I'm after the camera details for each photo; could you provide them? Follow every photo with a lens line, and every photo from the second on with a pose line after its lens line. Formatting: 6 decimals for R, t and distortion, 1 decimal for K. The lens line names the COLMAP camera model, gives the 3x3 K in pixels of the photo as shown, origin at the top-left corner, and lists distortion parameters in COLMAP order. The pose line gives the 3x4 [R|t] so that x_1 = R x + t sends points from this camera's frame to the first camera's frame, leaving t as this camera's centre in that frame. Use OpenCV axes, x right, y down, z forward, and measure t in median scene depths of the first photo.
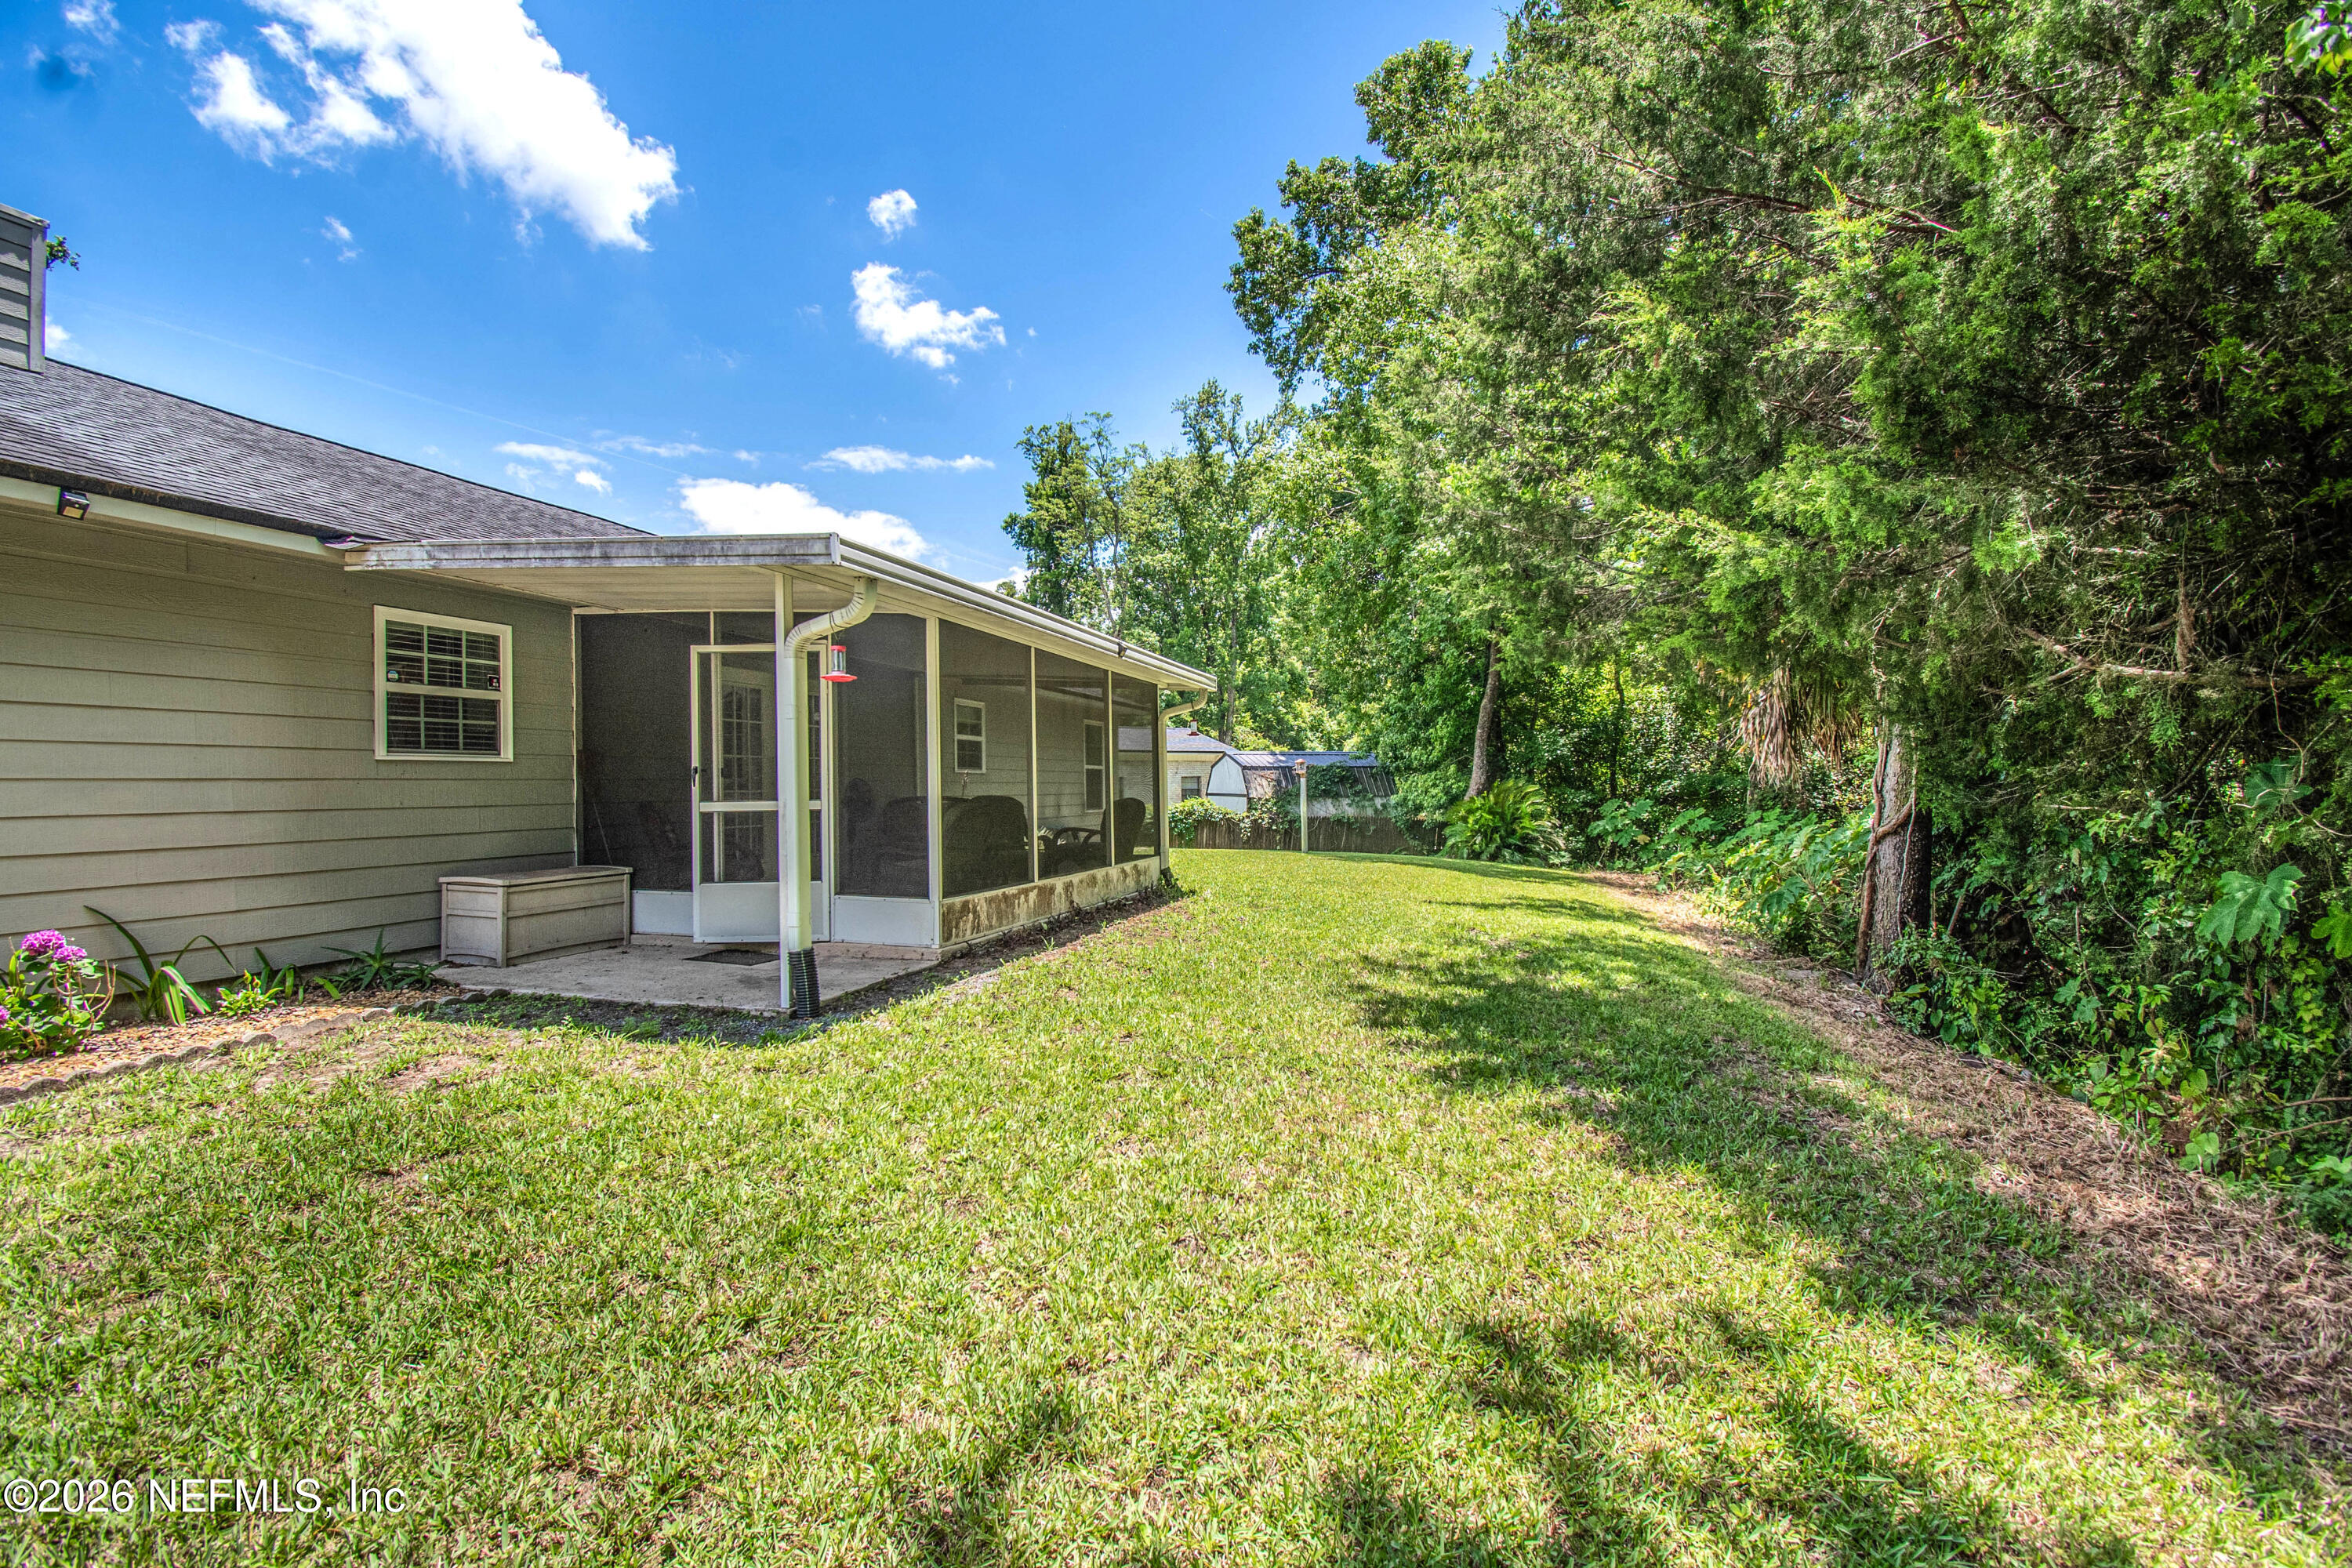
lens RADIAL K [[1072.4, 0, 1176.0], [0, 1072.4, 784.0], [0, 0, 1]] dist [-0.003654, -0.000530]
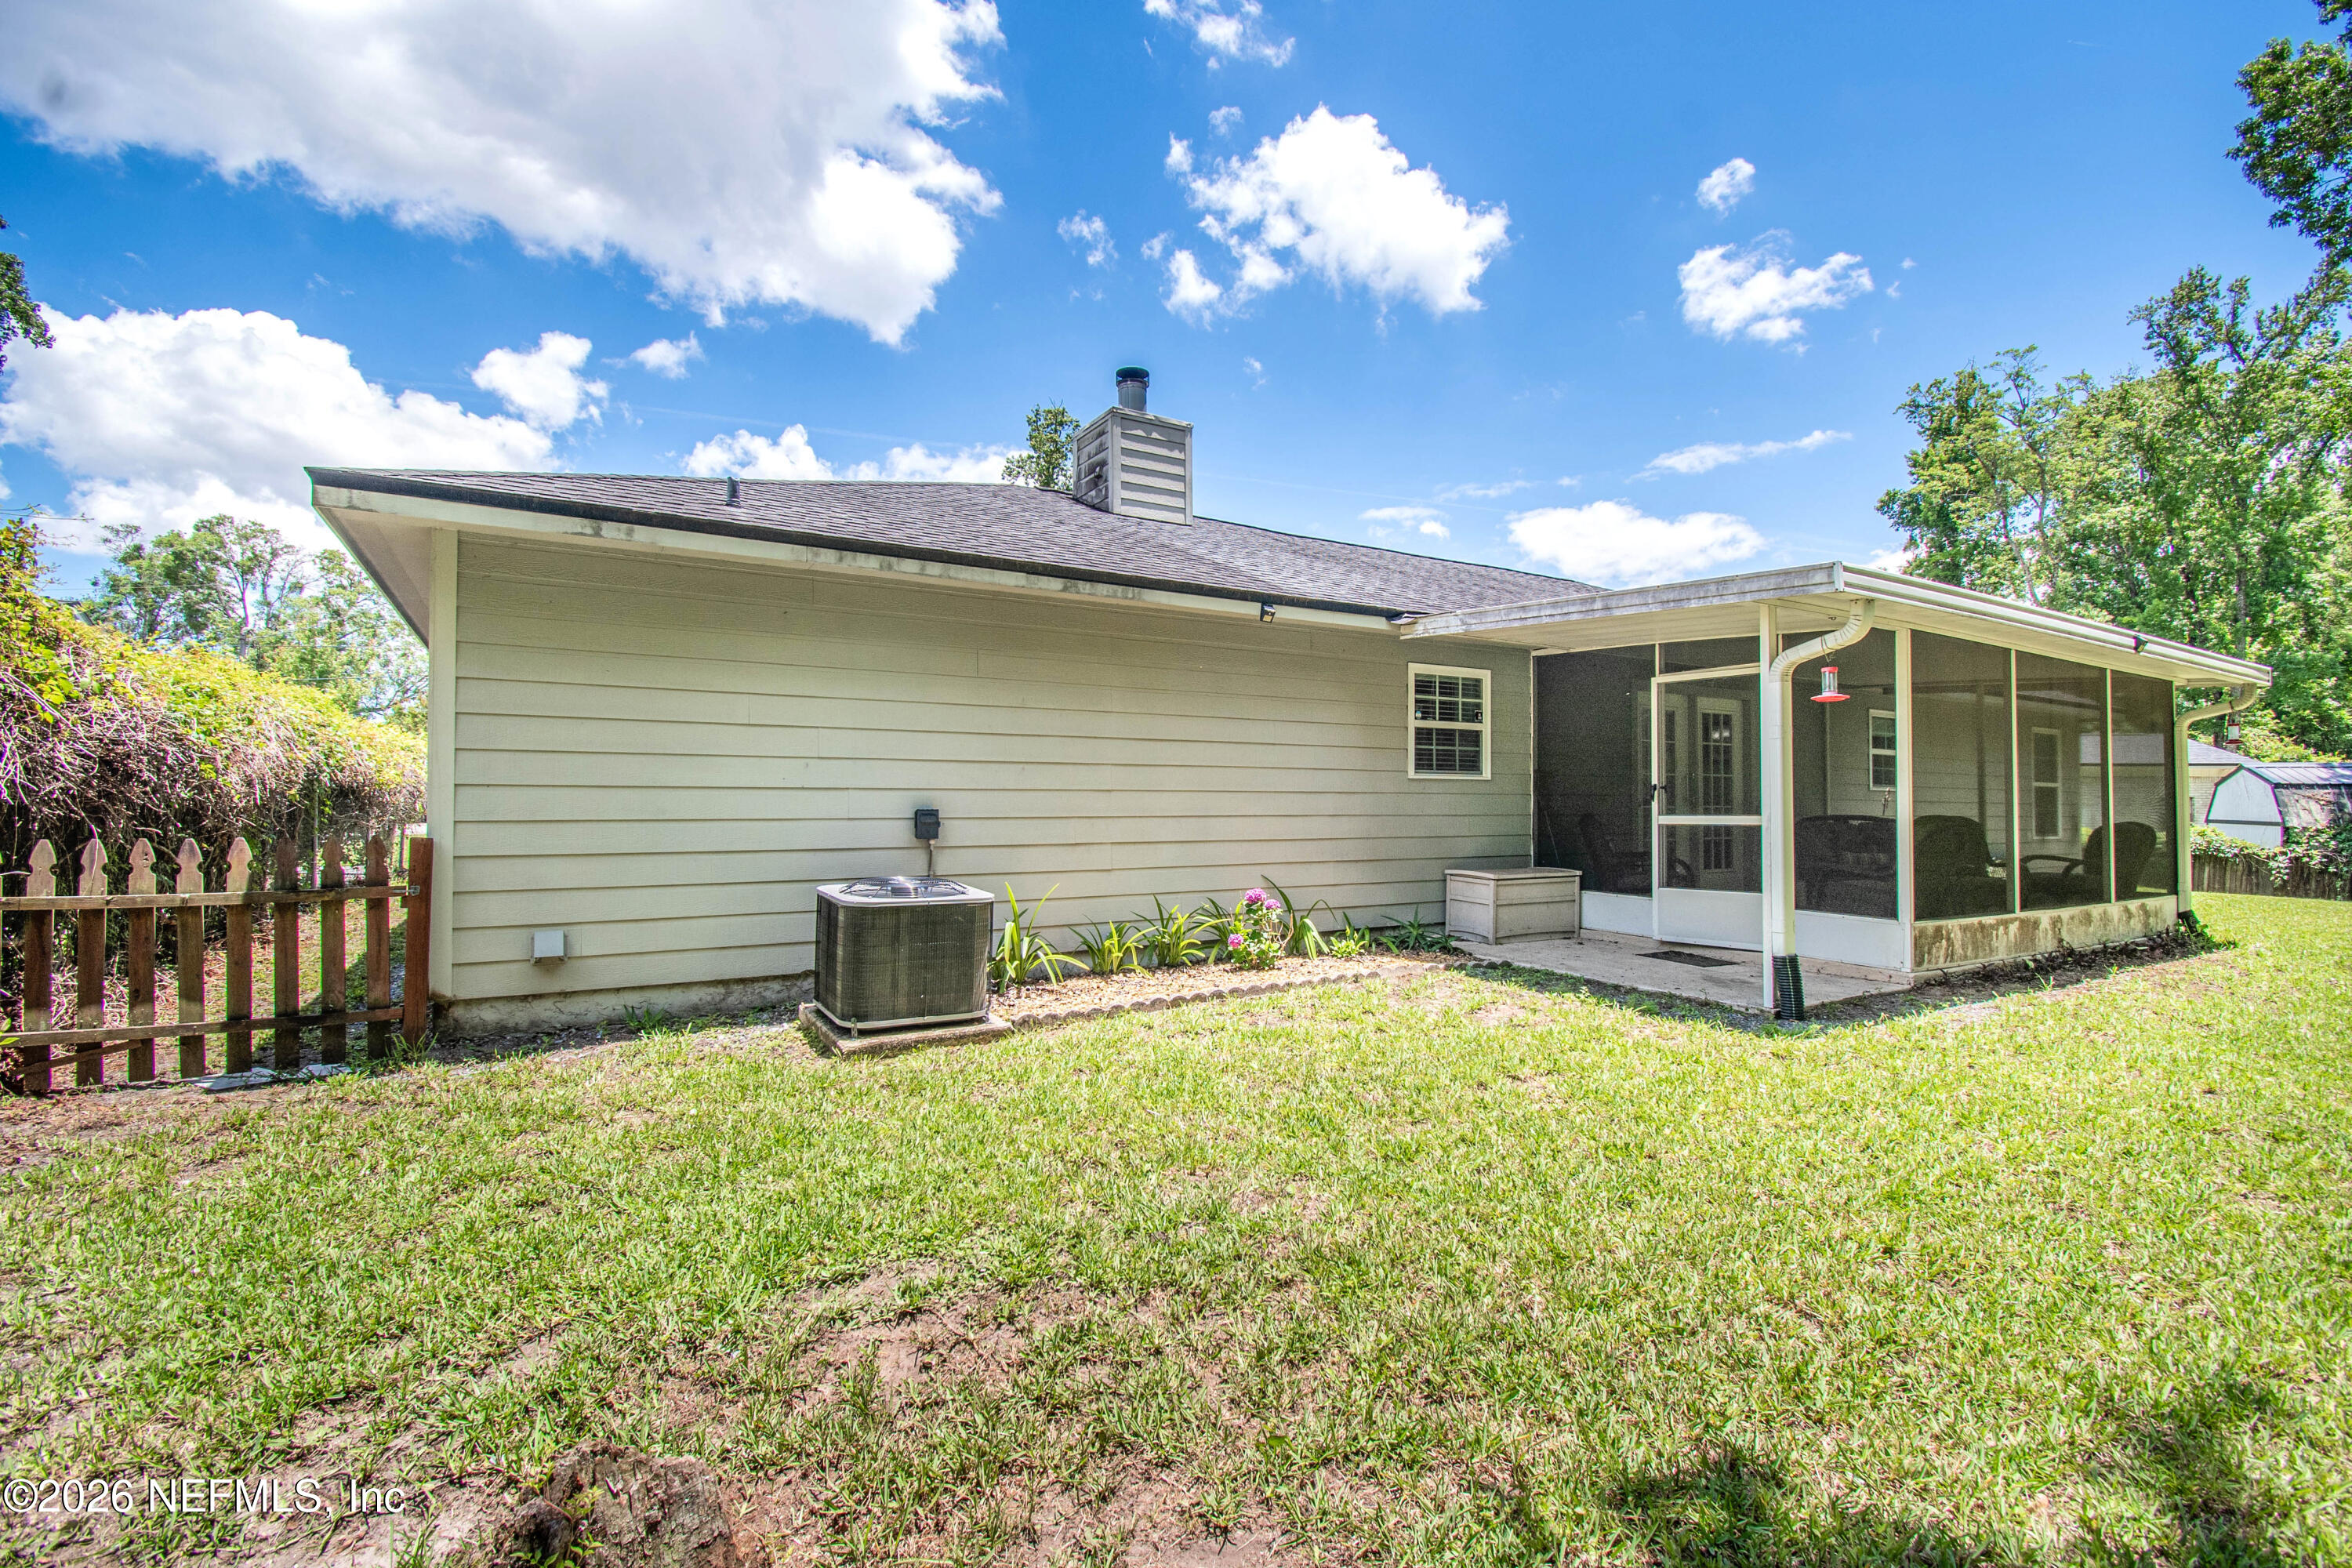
lens RADIAL K [[1065.7, 0, 1176.0], [0, 1065.7, 784.0], [0, 0, 1]] dist [0.034052, -0.032711]
pose [[0.749822, 0.000312, -0.661640, -0.049866], [-0.011136, 0.999864, -0.012148, 0.002085], [0.661546, 0.016477, 0.749723, -0.104462]]
